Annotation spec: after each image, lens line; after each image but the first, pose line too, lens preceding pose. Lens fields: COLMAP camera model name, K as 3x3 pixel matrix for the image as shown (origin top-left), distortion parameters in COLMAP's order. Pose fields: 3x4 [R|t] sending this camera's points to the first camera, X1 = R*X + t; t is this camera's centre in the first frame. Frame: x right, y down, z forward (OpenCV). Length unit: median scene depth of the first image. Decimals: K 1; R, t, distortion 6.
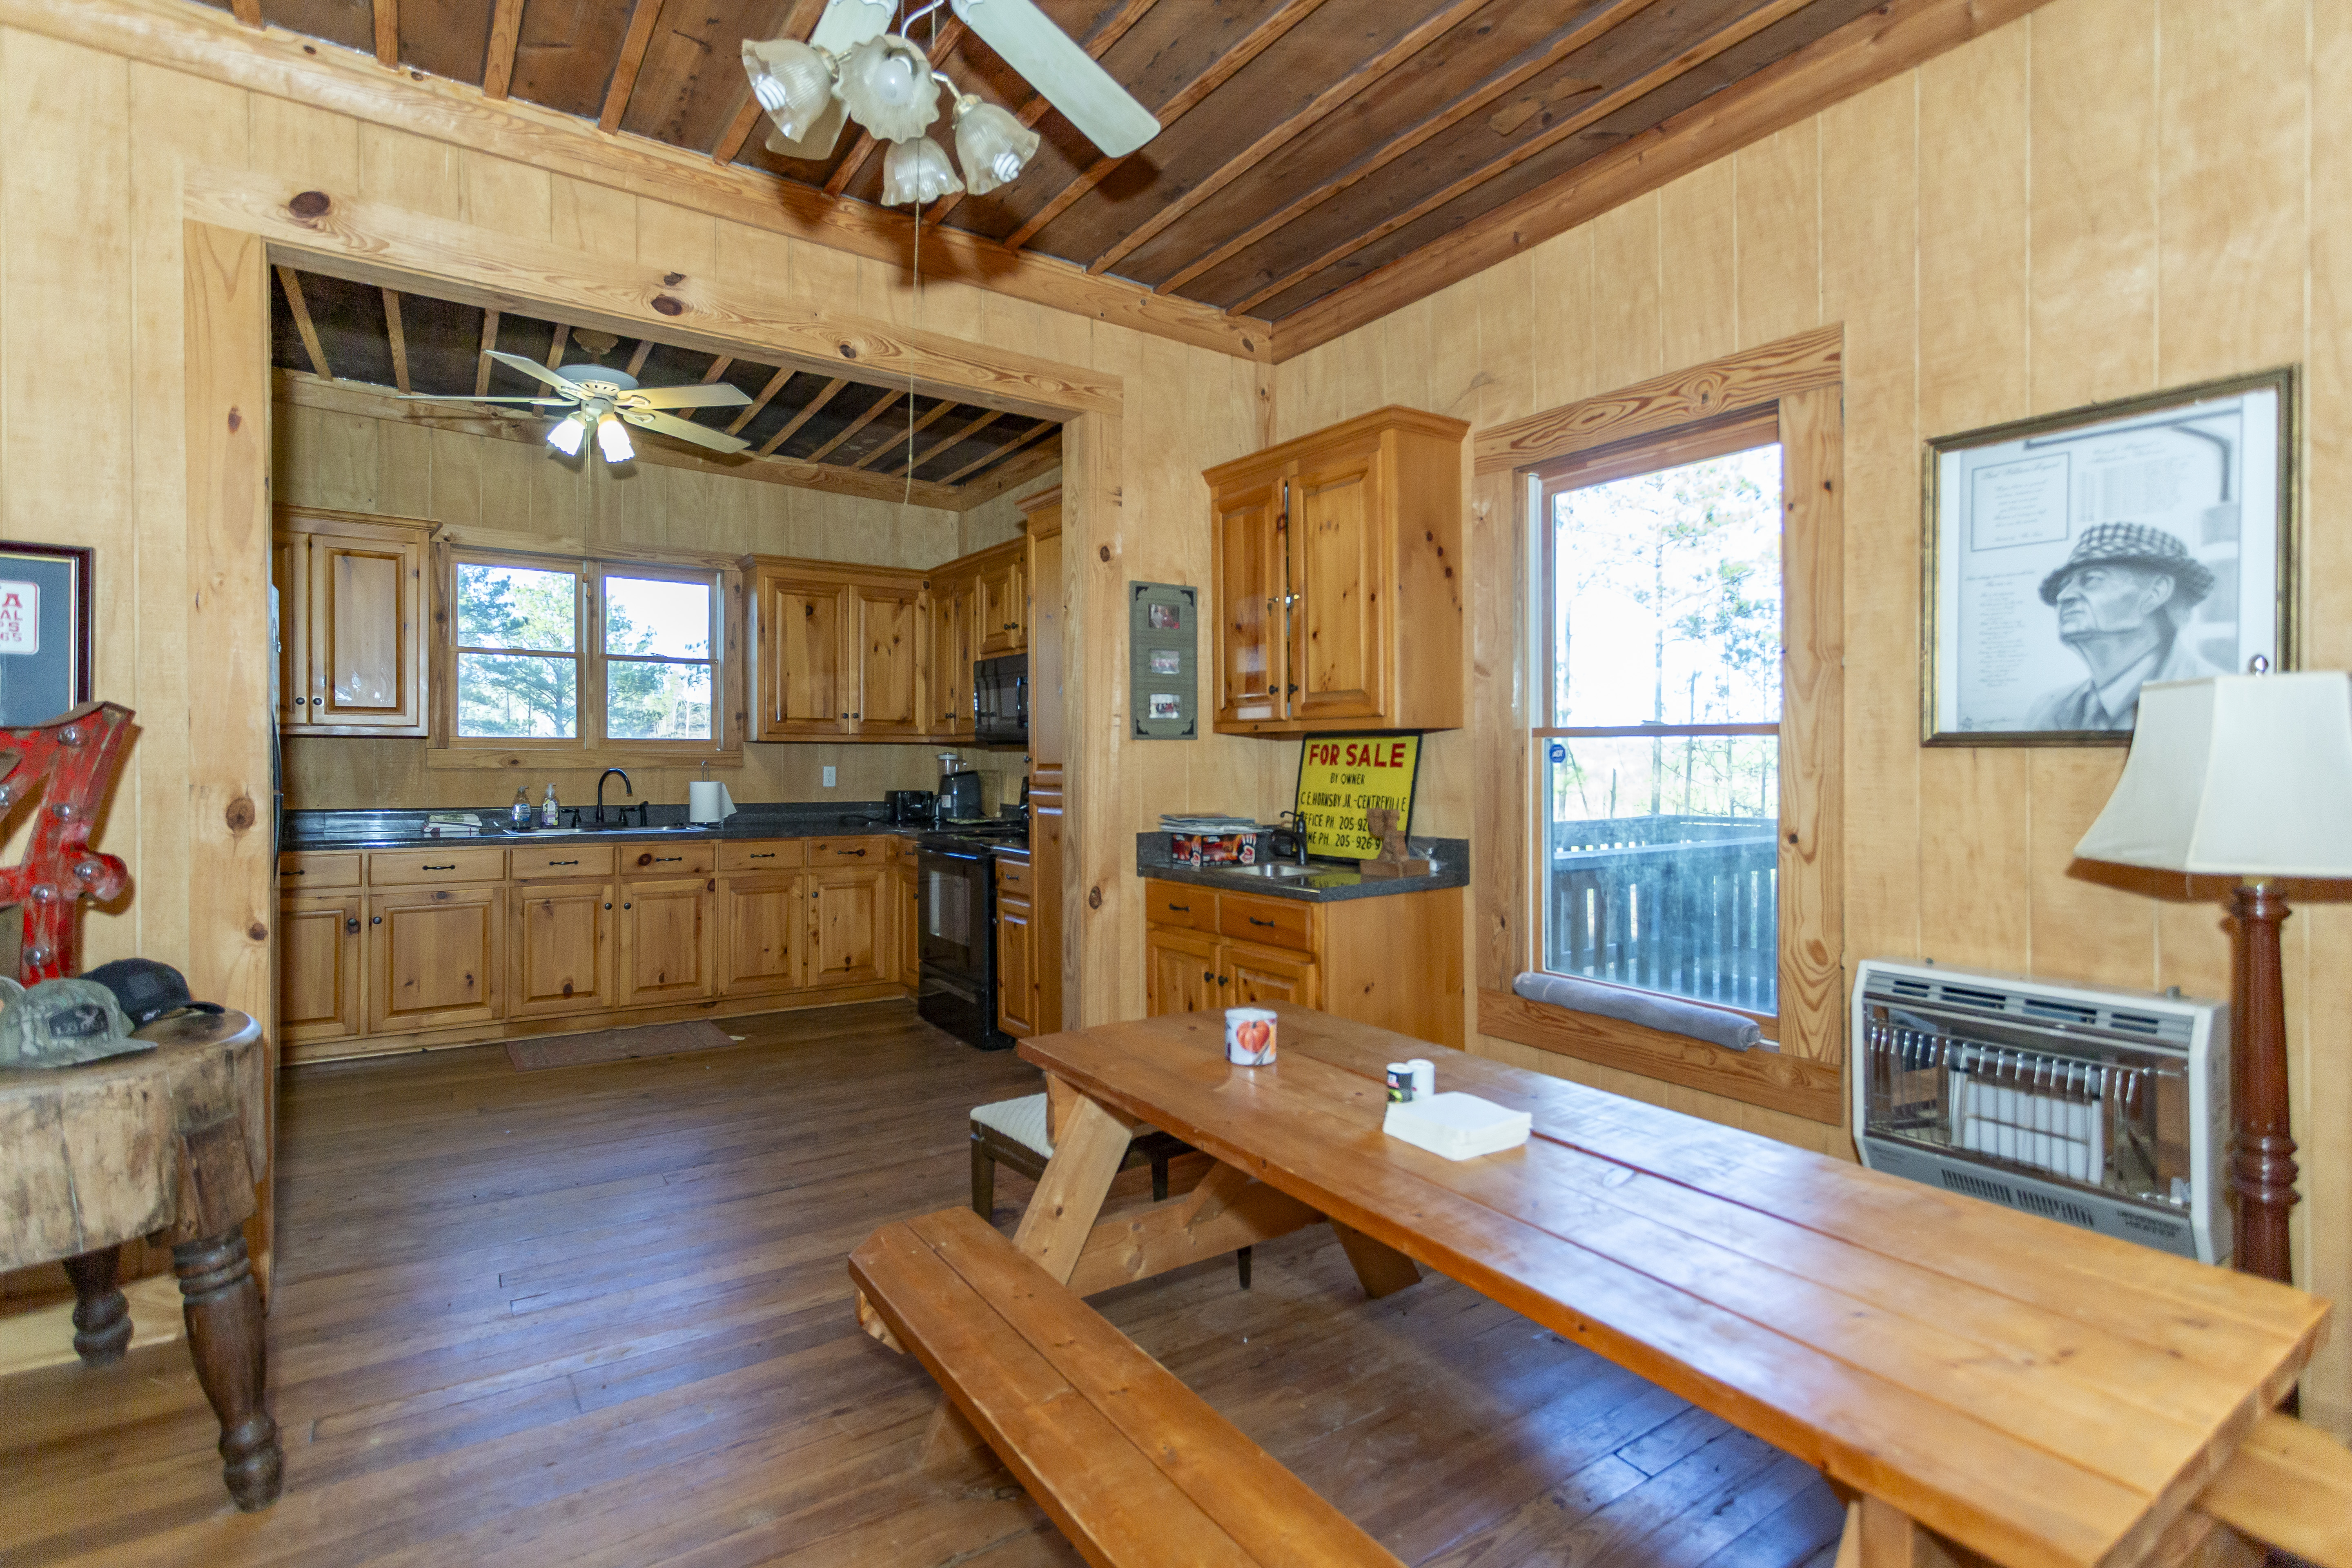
lens RADIAL K [[1150.2, 0, 1106.7], [0, 1150.2, 788.0], [0, 0, 1]] dist [0.001778, 0.000833]
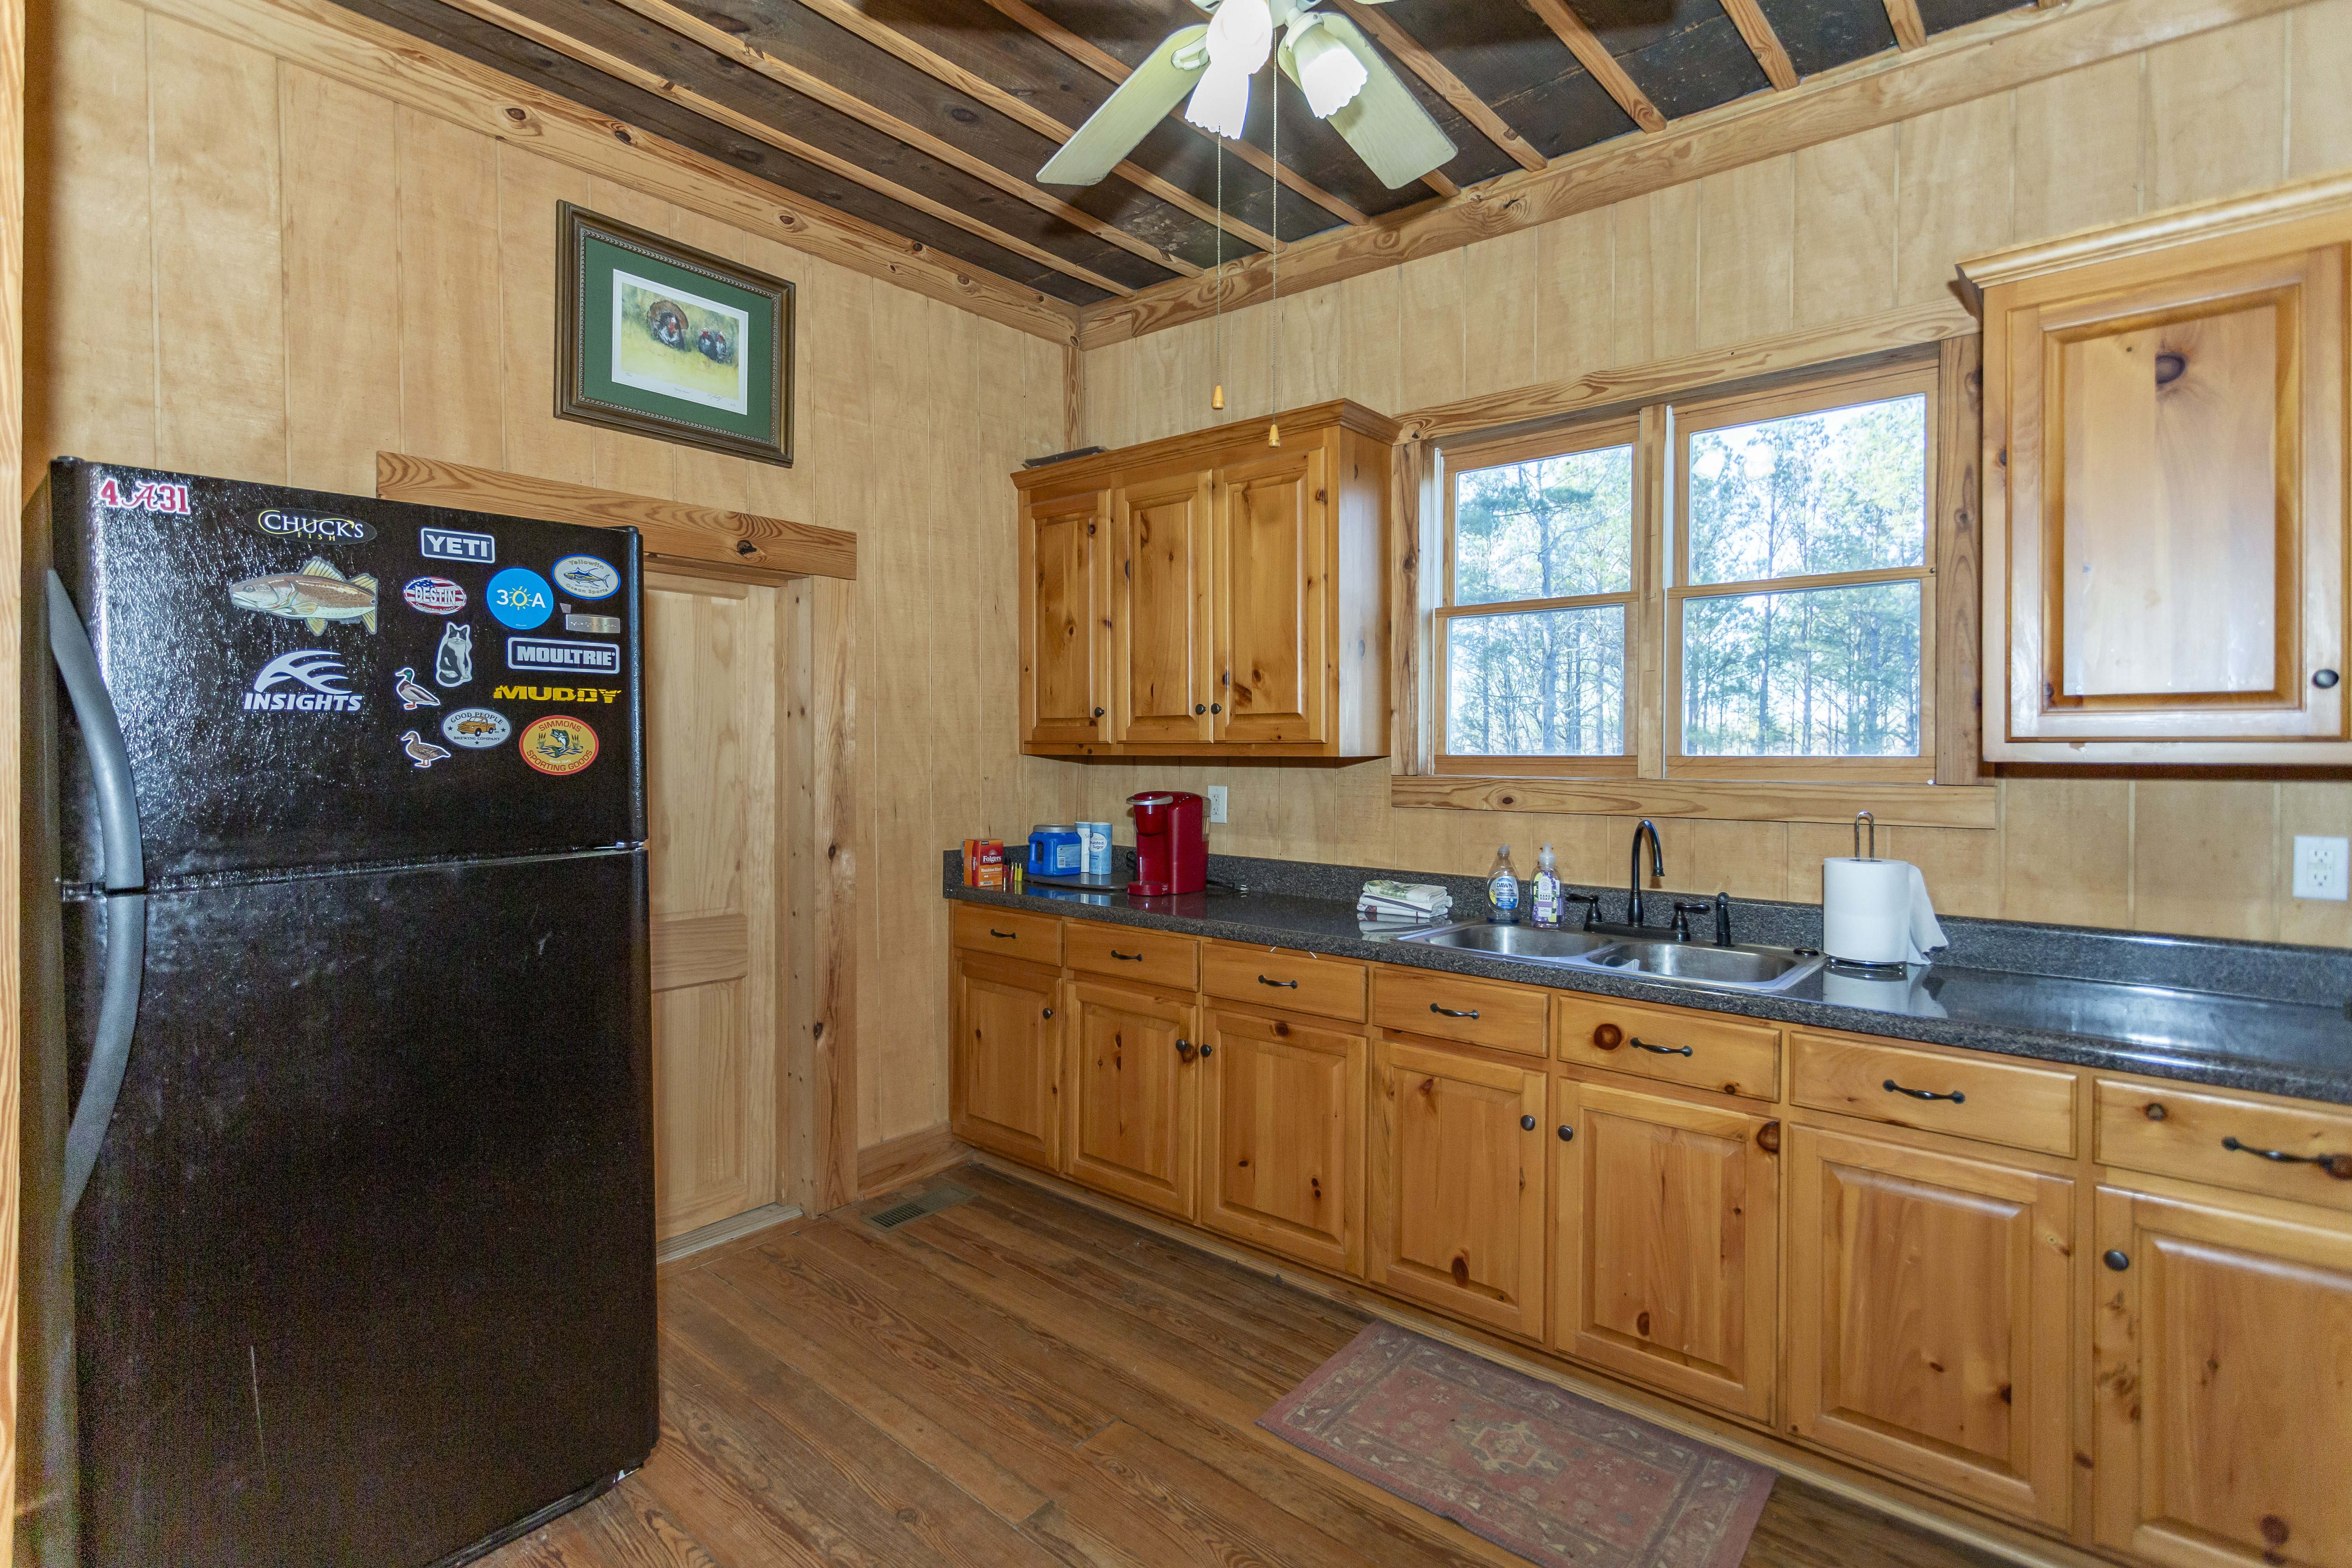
lens RADIAL K [[1150.2, 0, 1046.3], [0, 1150.2, 764.2], [0, 0, 1]] dist [0.001778, 0.000833]
pose [[0.312146, 0.002493, -0.950031, -0.049469], [-0.024867, 0.999675, -0.005547, -0.031479], [0.949709, 0.025356, 0.312107, 0.618698]]
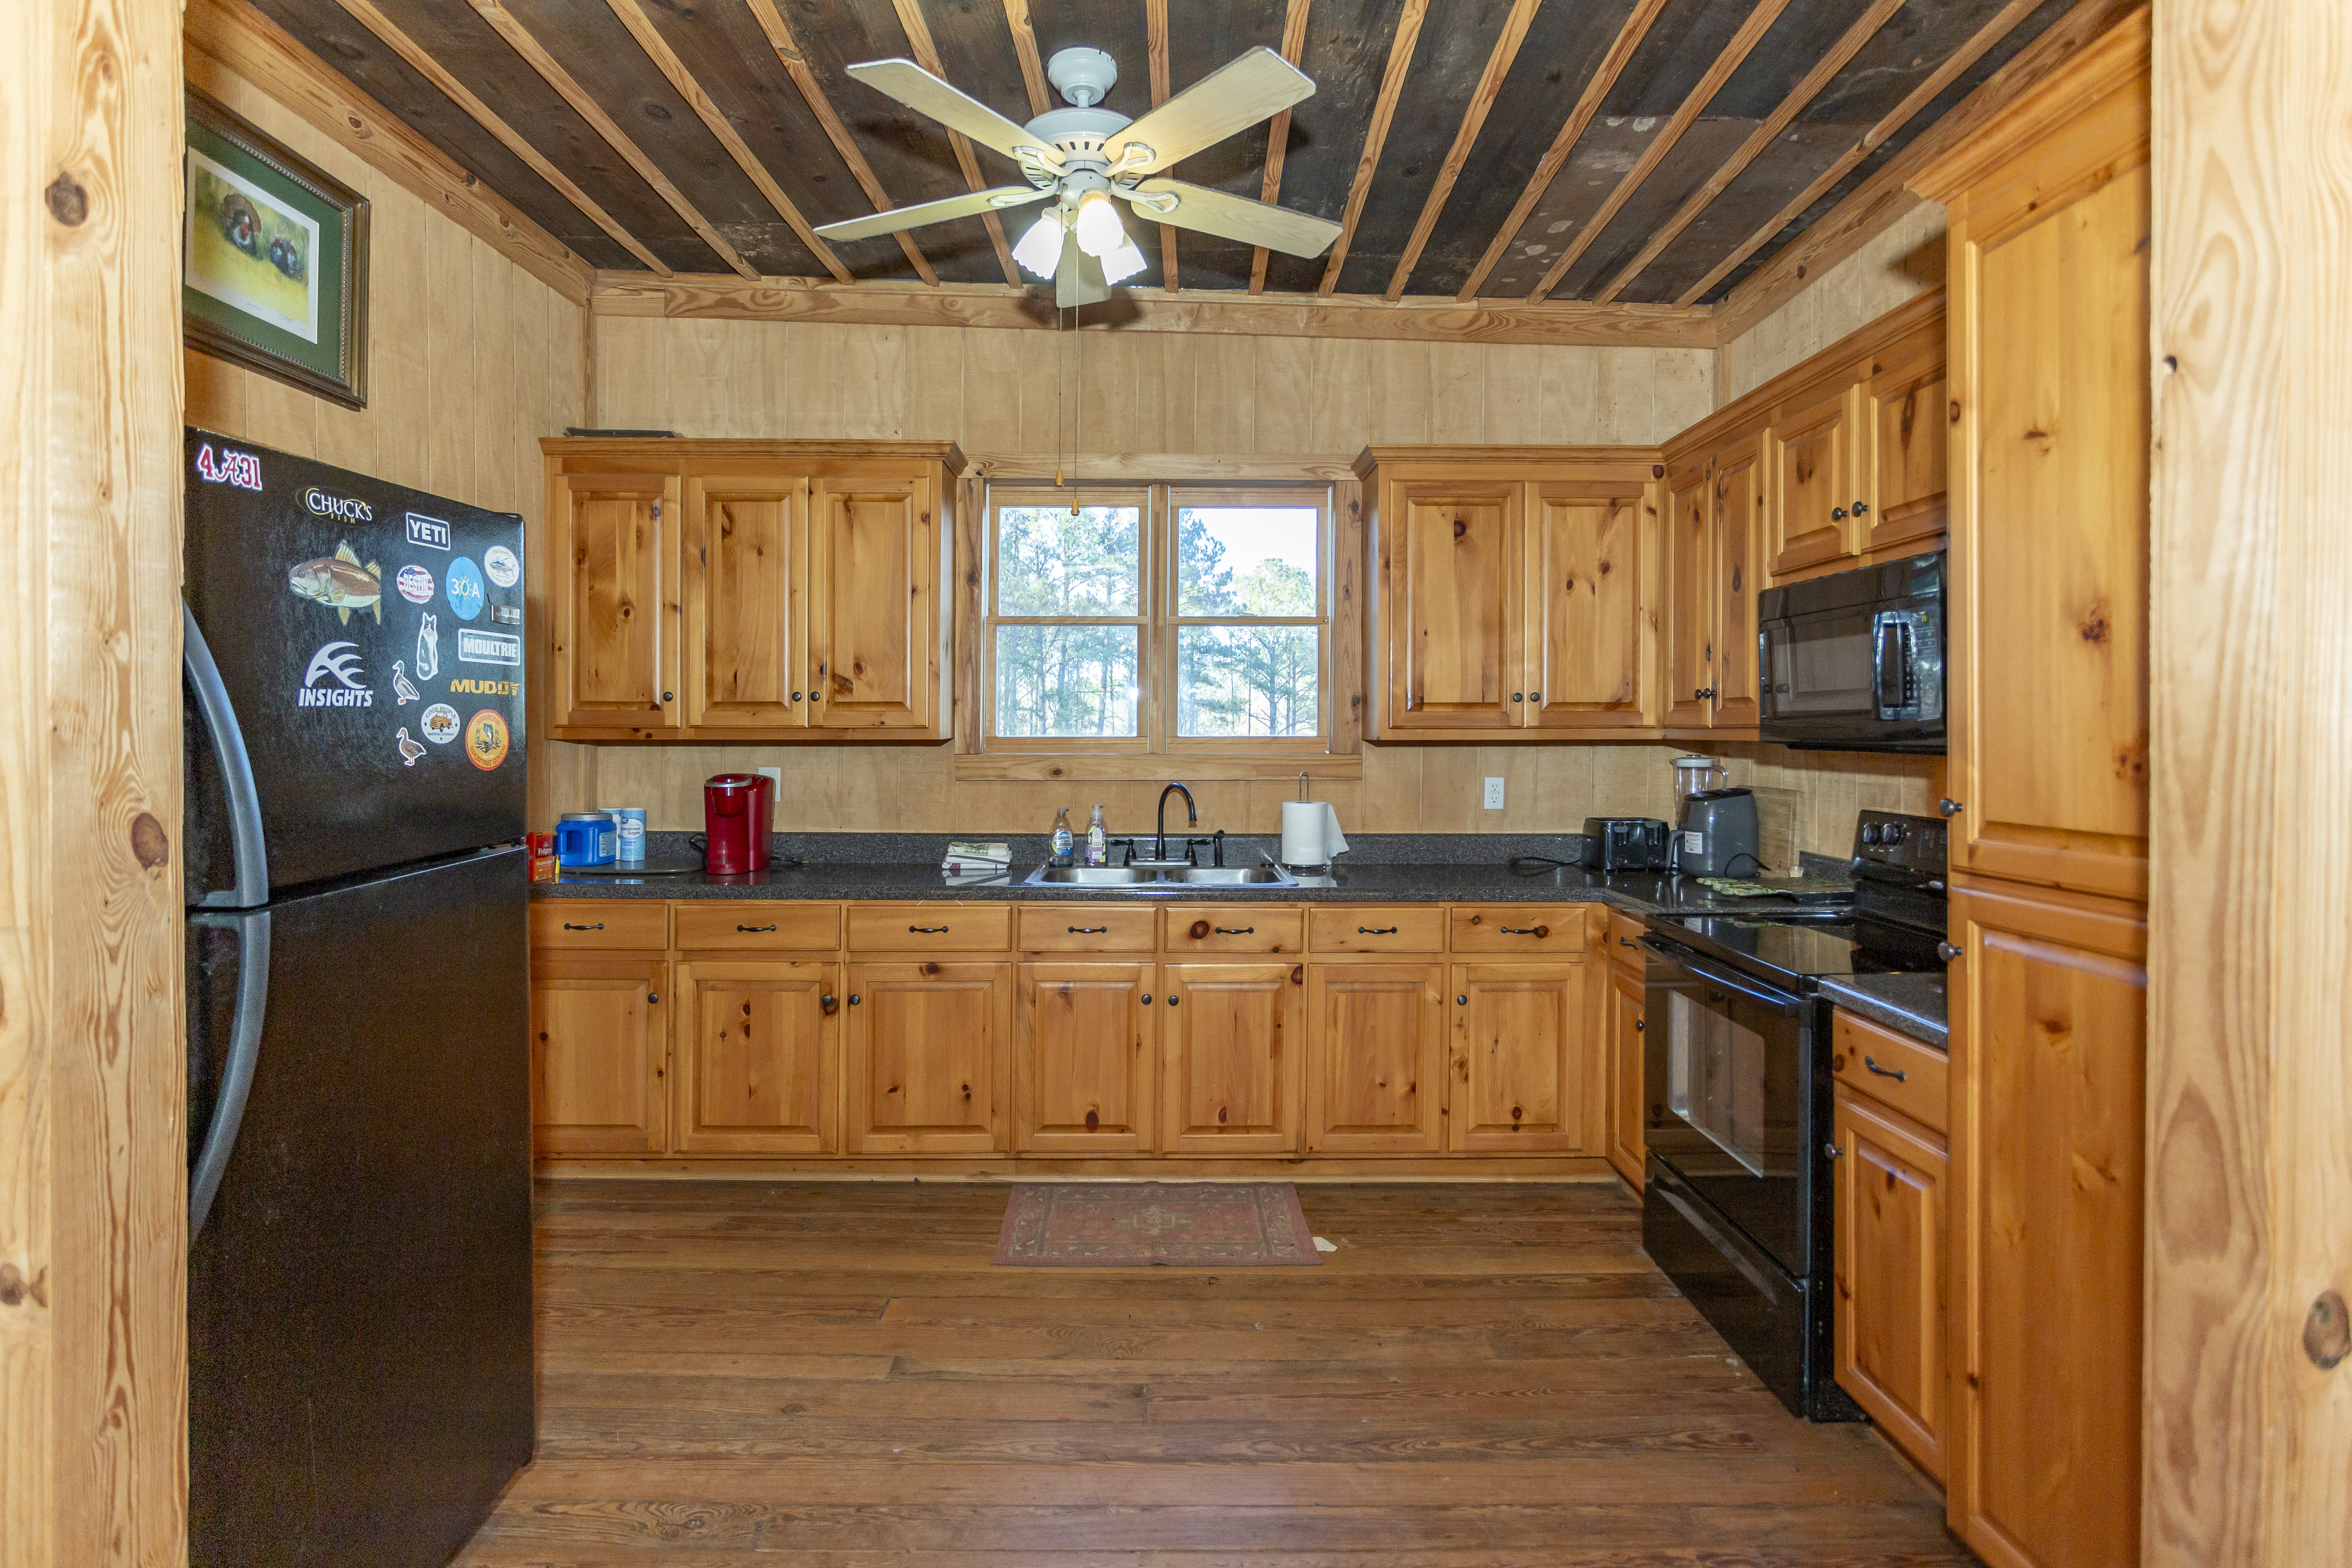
lens RADIAL K [[1194.1, 0, 1191.6], [0, 1194.1, 759.1], [0, 0, 1]] dist [-0.023479, 0.007448]
pose [[0.872452, 0.003814, -0.488685, -0.074252], [-0.005262, 0.999985, -0.001590, -0.030176], [0.488672, 0.003958, 0.872459, 0.389786]]
